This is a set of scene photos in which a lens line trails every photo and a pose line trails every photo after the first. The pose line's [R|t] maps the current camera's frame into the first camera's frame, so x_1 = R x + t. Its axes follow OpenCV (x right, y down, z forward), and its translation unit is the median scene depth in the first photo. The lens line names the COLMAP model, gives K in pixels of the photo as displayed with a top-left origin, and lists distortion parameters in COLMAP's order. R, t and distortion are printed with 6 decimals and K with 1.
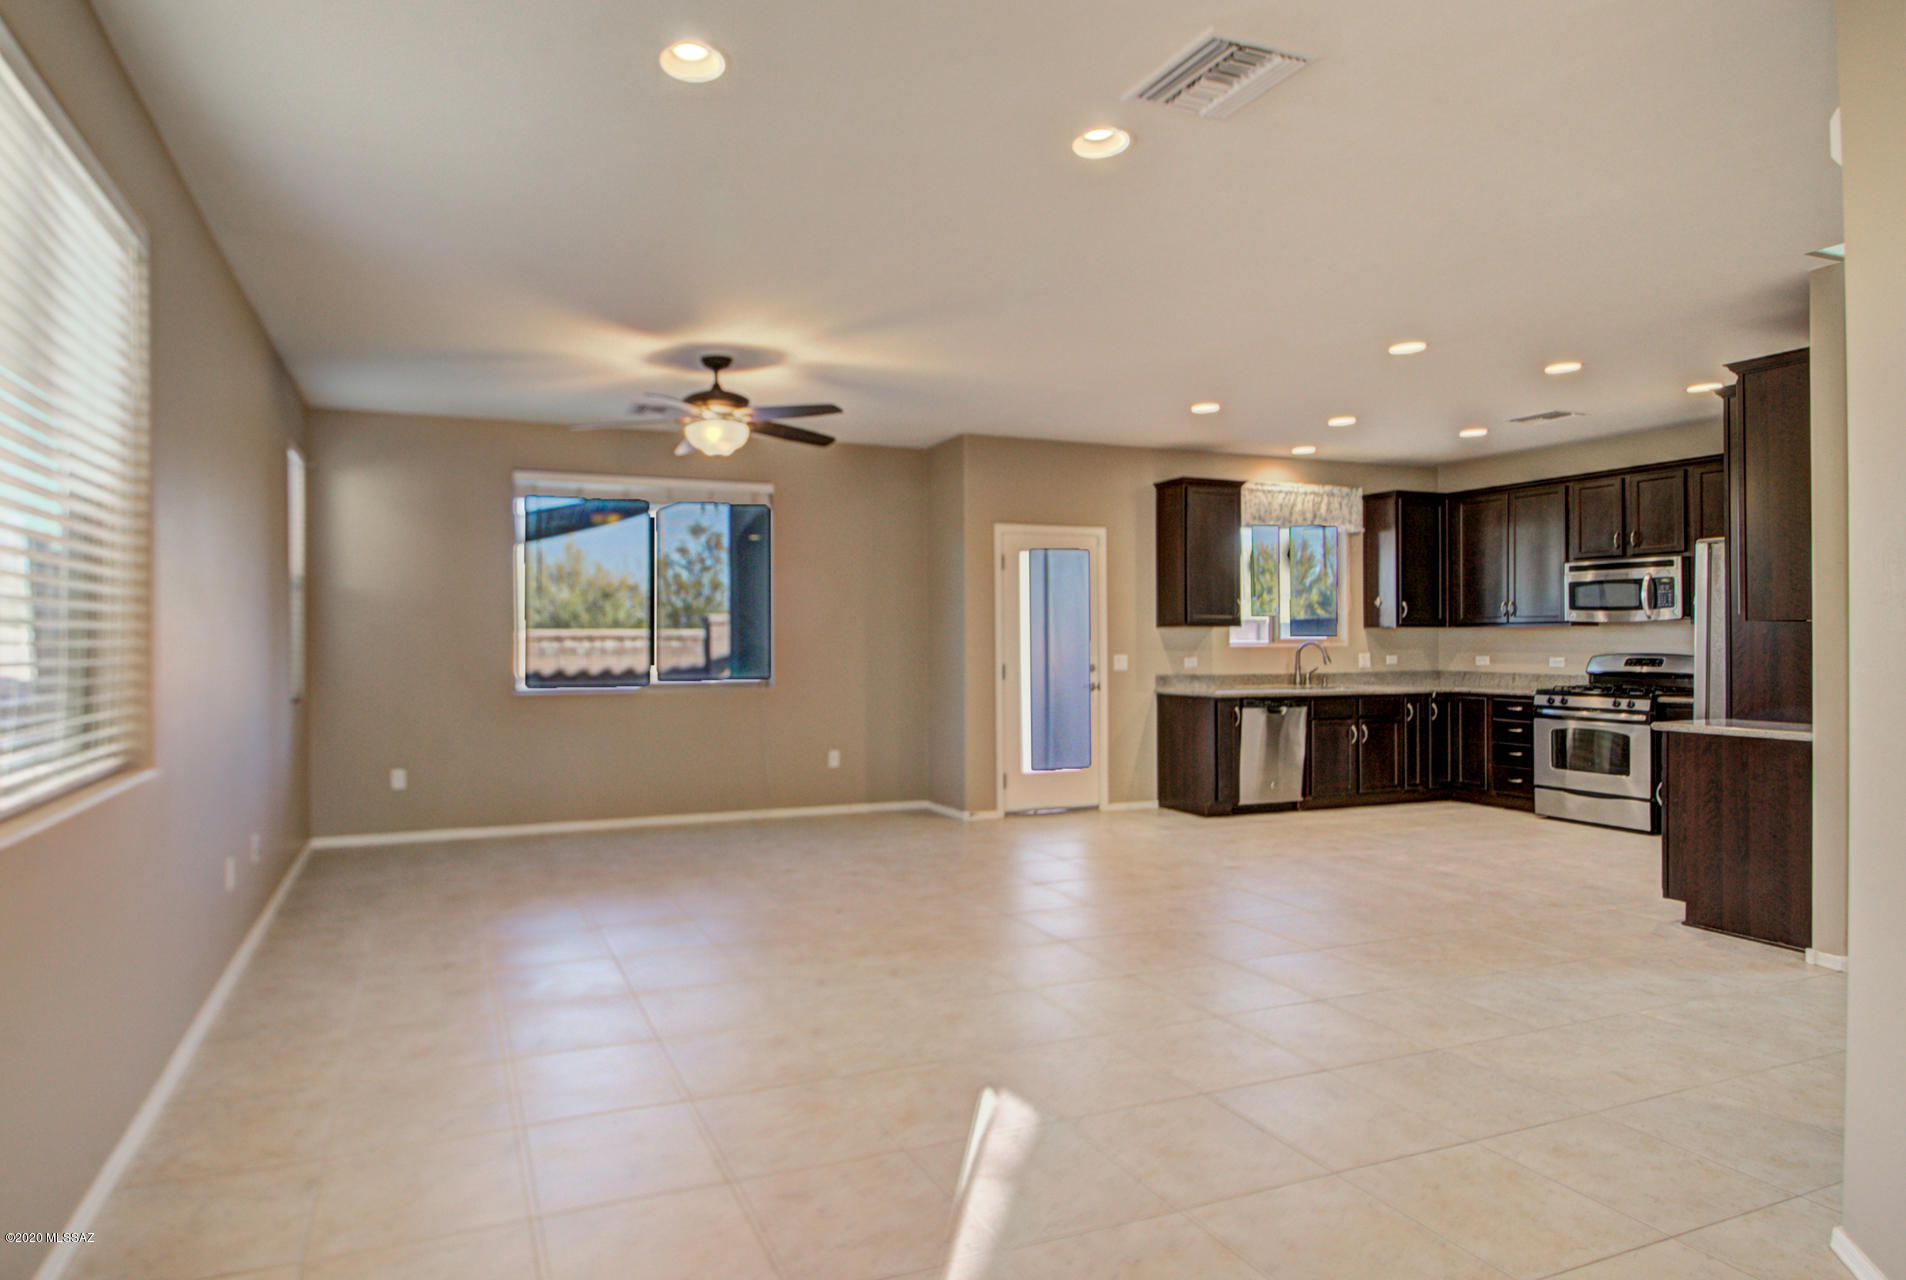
lens RADIAL K [[1043.3, 0, 795.5], [0, 1043.3, 634.6], [0, 0, 1]] dist [0.001046, -0.013755]
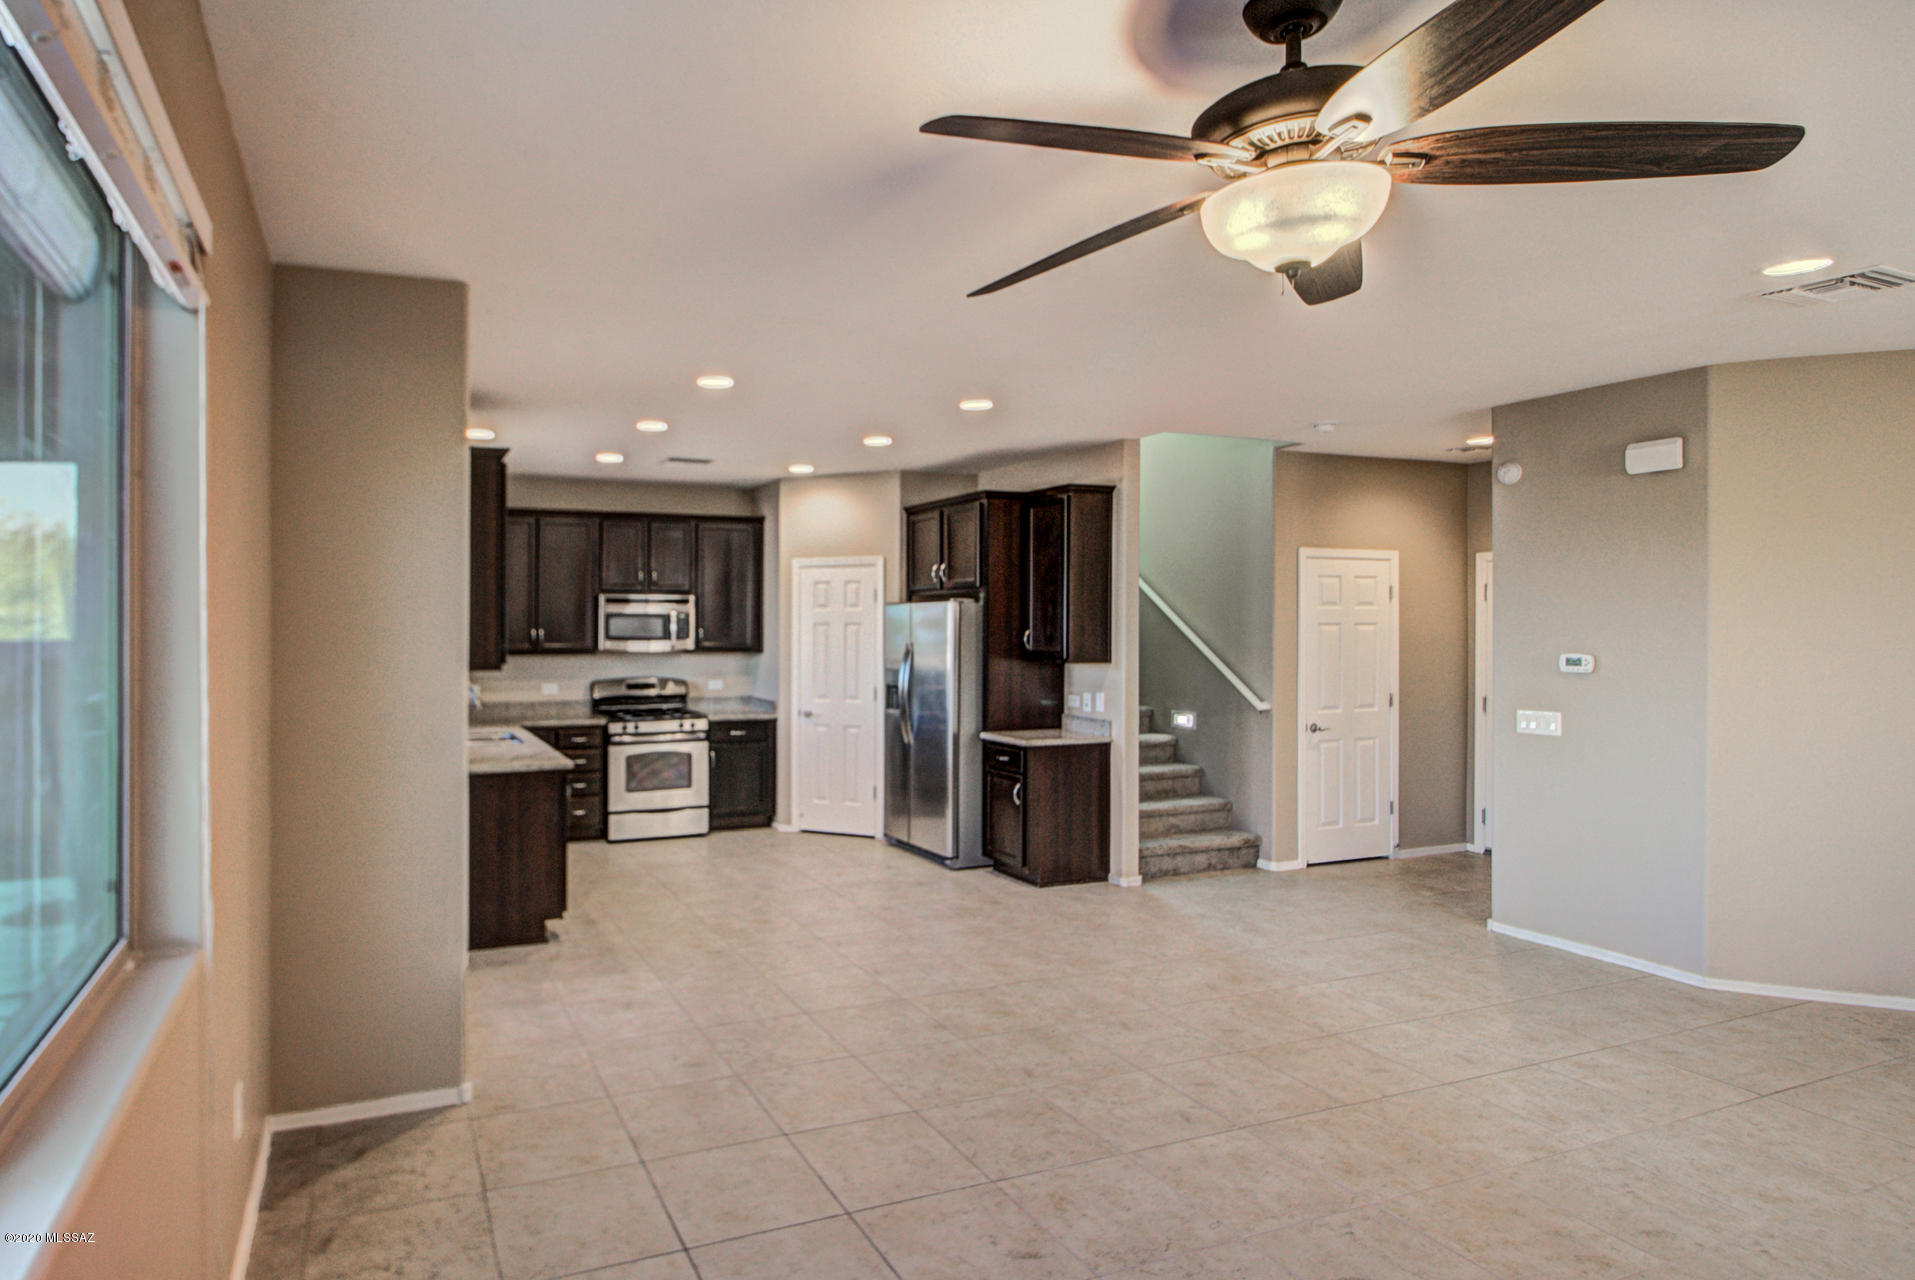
lens RADIAL K [[1048.2, 0, 799.3], [0, 1048.2, 634.5], [0, 0, 1]] dist [0.001046, -0.013755]
pose [[-0.036011, -0.004119, 0.999343, -0.312694], [-0.003703, 0.999985, 0.003988, -0.033409], [-0.999345, -0.003557, -0.036026, 0.831580]]
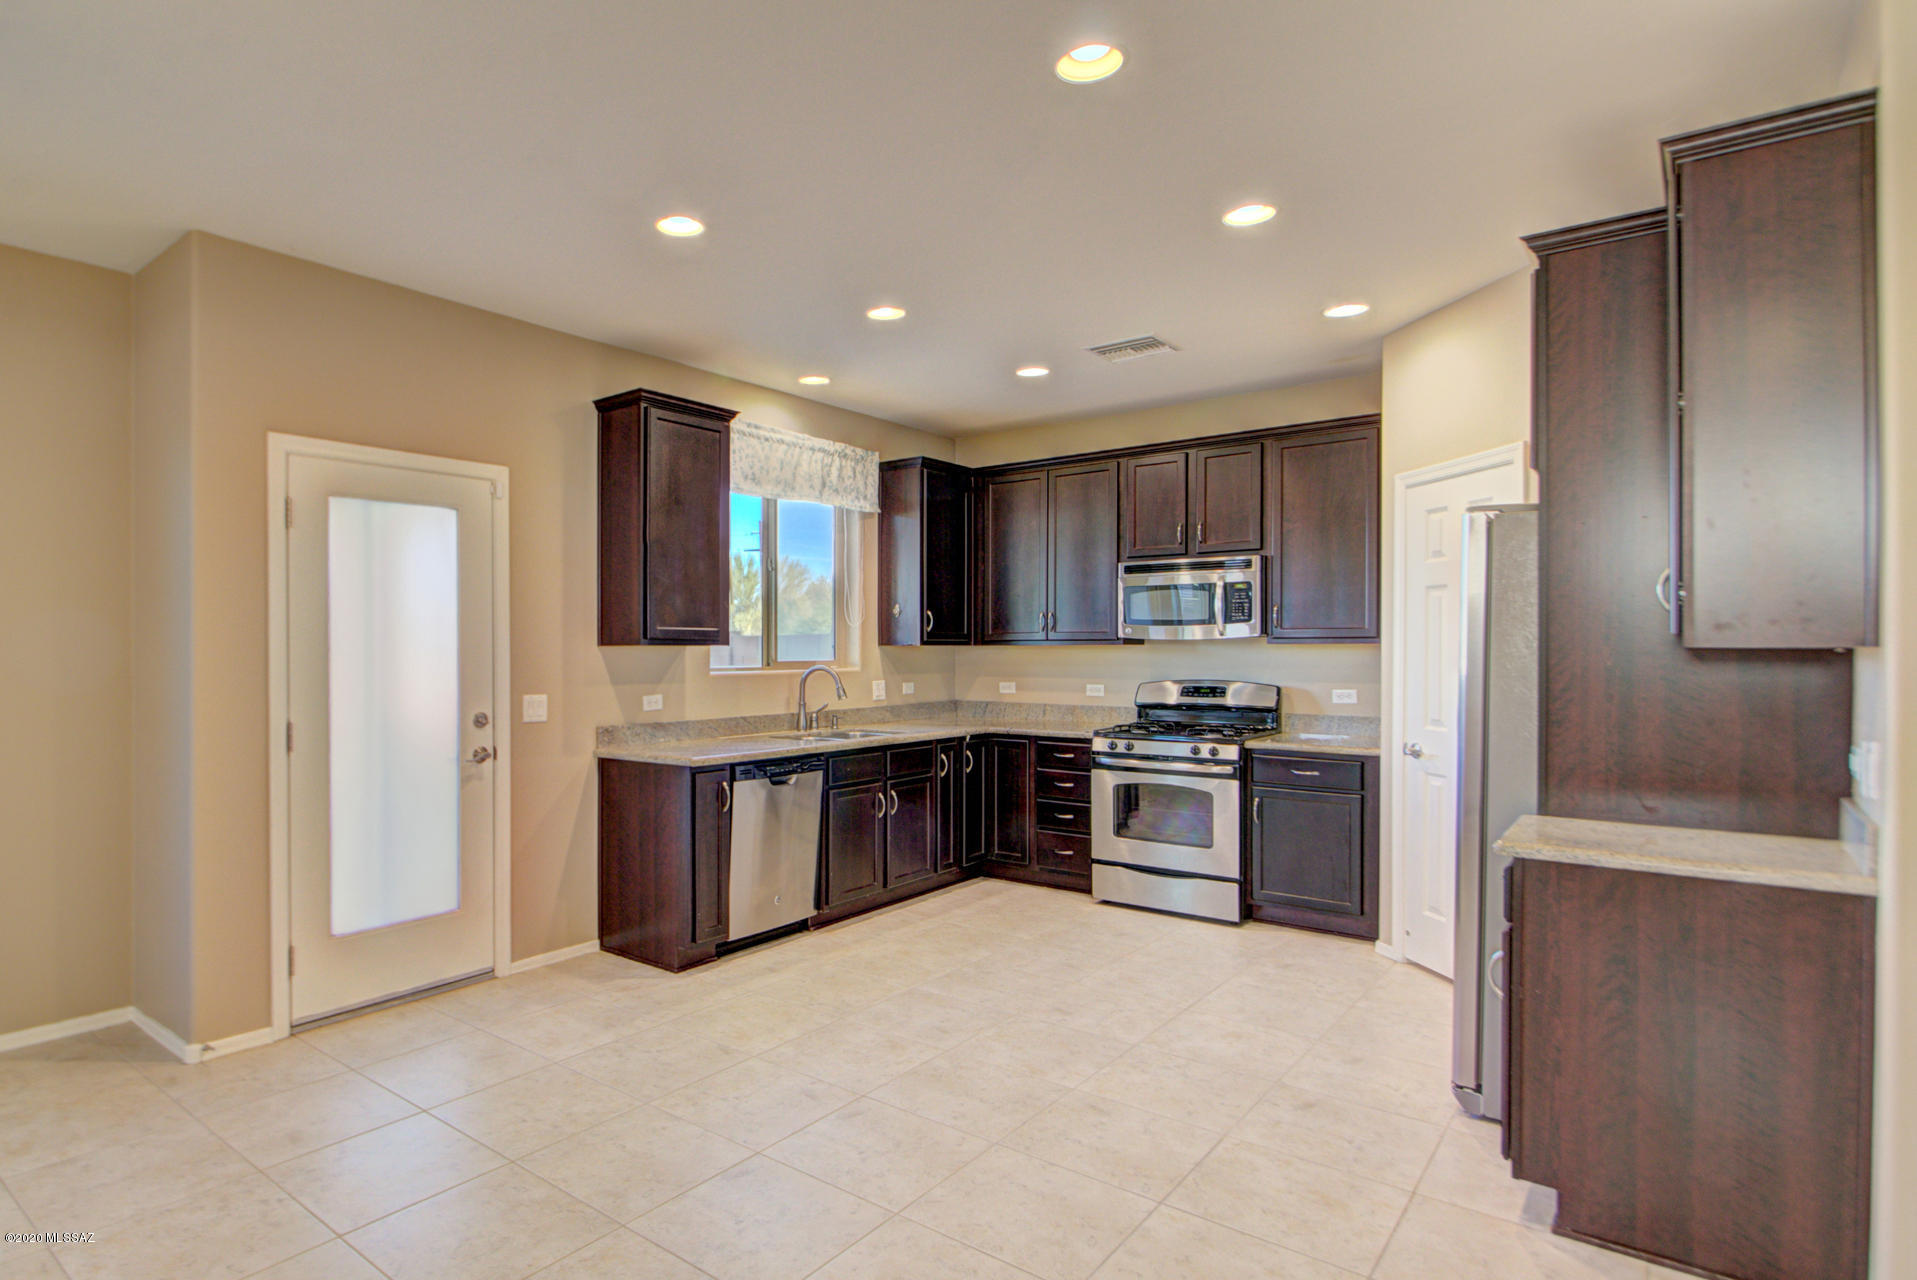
lens RADIAL K [[1049.3, 0, 800.1], [0, 1049.3, 634.5], [0, 0, 1]] dist [0.001046, -0.013755]
pose [[0.878131, 0.006462, 0.478377, 0.165848], [-0.001946, 0.999949, -0.009937, -0.007600], [-0.478417, 0.007795, 0.878098, 0.432628]]
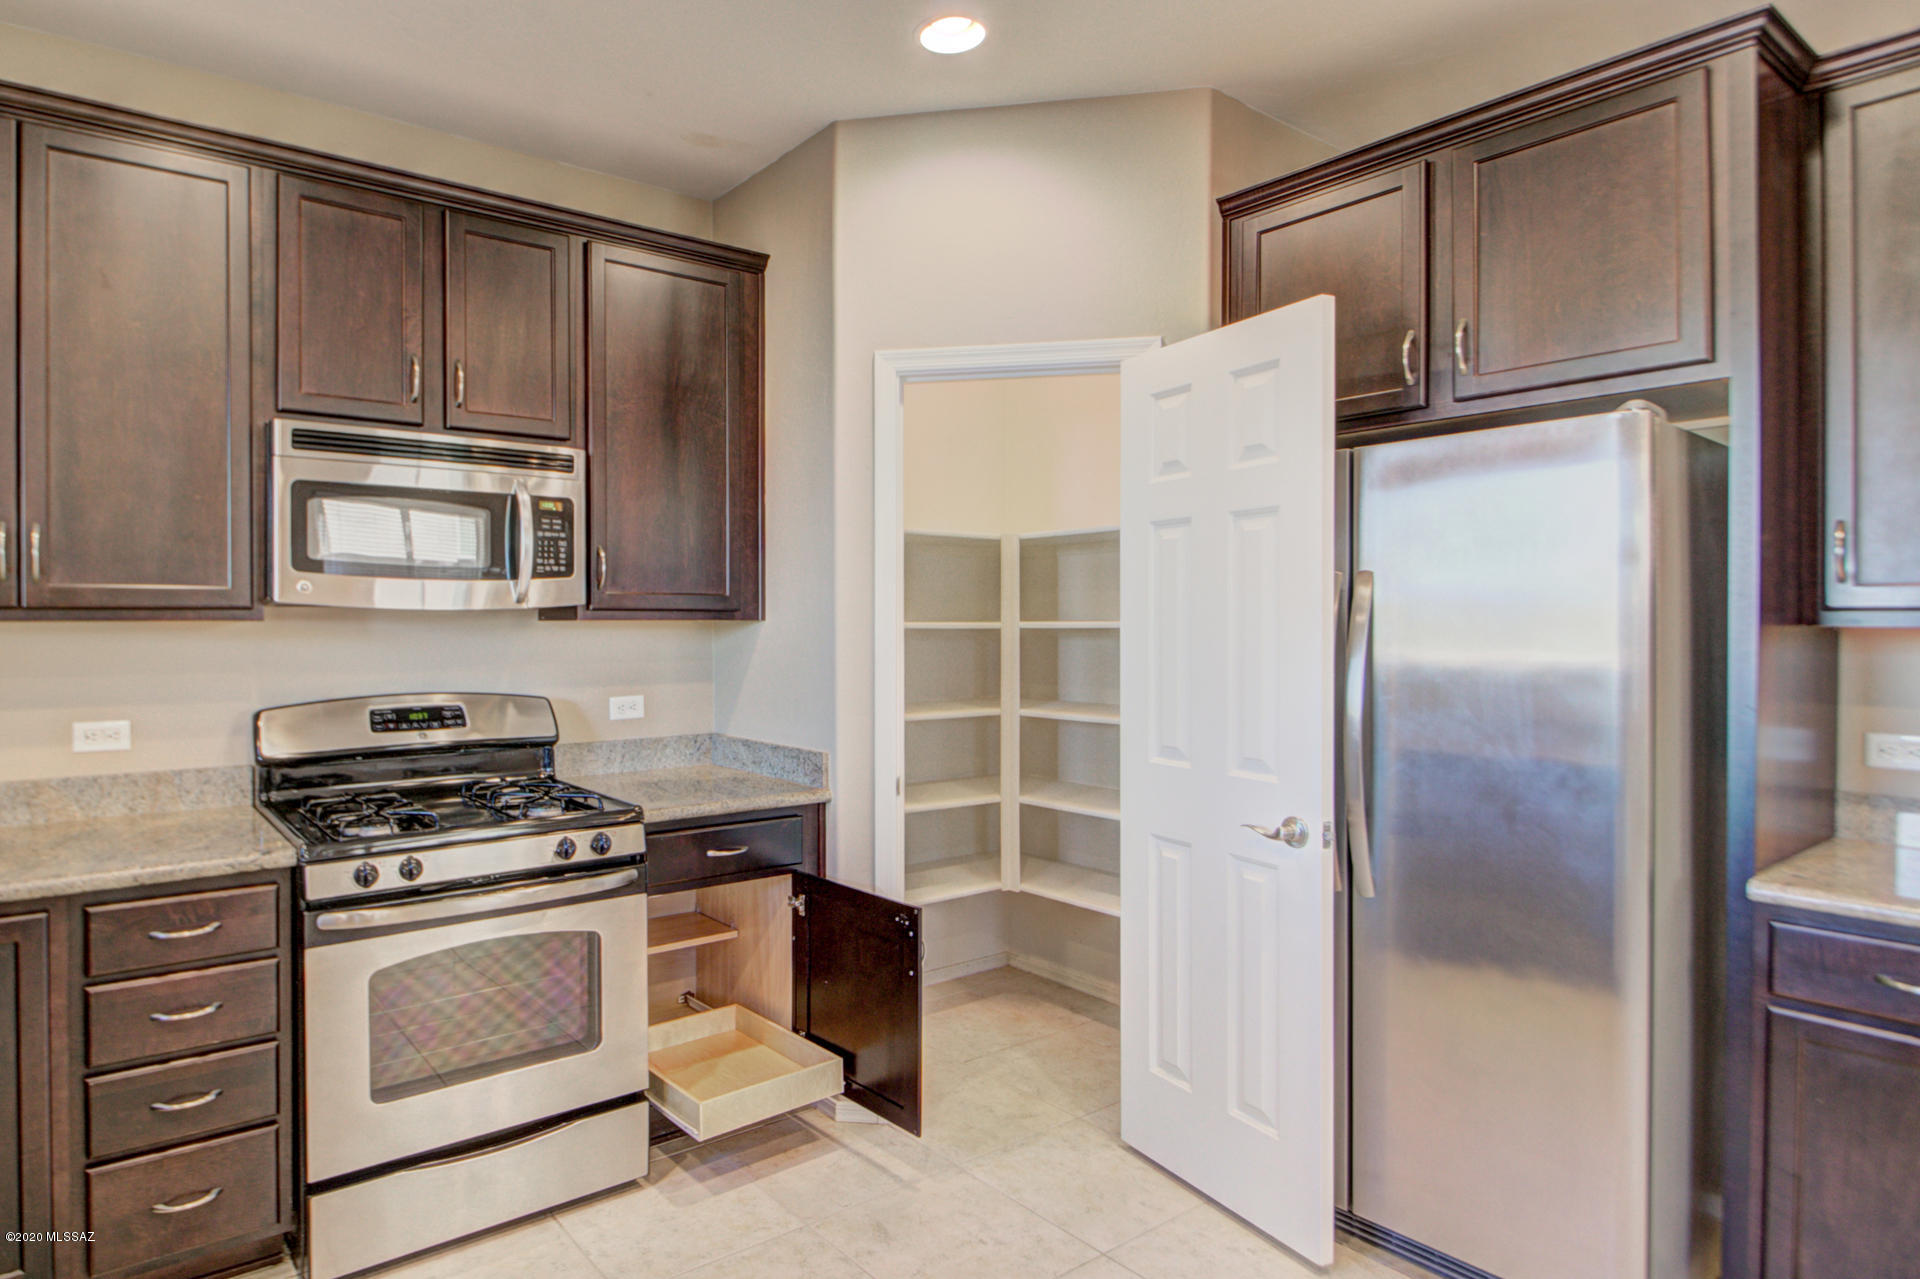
lens RADIAL K [[1088.3, 0, 833.7], [0, 1088.3, 639.3], [0, 0, 1]] dist [0.001768, -0.010129]
pose [[-0.279764, -0.011279, 0.960003, 0.380911], [-0.001109, 0.999934, 0.011425, -0.006665], [-0.960068, 0.002132, -0.279758, 0.923798]]
